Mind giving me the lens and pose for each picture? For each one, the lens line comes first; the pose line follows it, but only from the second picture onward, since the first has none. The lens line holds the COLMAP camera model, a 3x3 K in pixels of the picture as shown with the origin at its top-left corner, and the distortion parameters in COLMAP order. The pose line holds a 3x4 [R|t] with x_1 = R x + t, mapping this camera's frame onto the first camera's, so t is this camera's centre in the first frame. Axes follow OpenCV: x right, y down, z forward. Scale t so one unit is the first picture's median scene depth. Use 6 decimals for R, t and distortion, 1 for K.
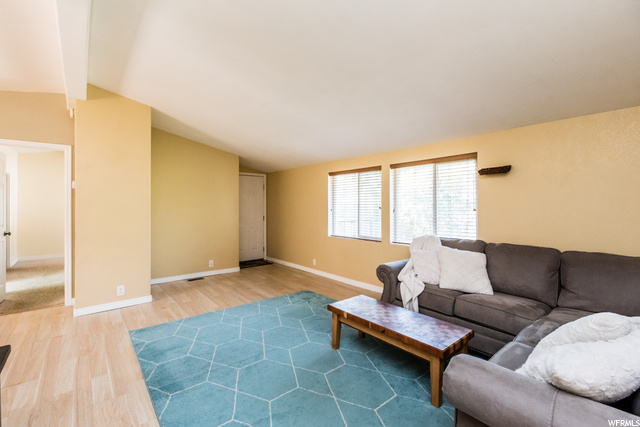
lens RADIAL K [[281.1, 0, 322.3], [0, 281.1, 207.4], [0, 0, 1]] dist [-0.001543, -0.000178]
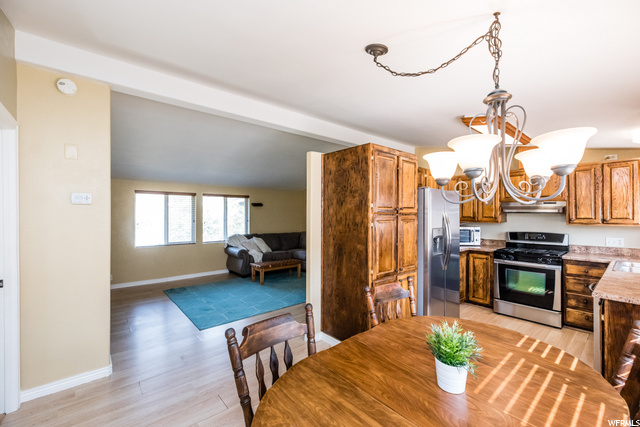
lens RADIAL K [[281.1, 0, 322.3], [0, 281.1, 207.4], [0, 0, 1]] dist [-0.001543, -0.000178]
pose [[0.030777, 0.021587, 0.999293, -1.657851], [0.002176, 0.999763, -0.021664, -0.046866], [-0.999524, 0.002841, 0.030722, 0.326060]]
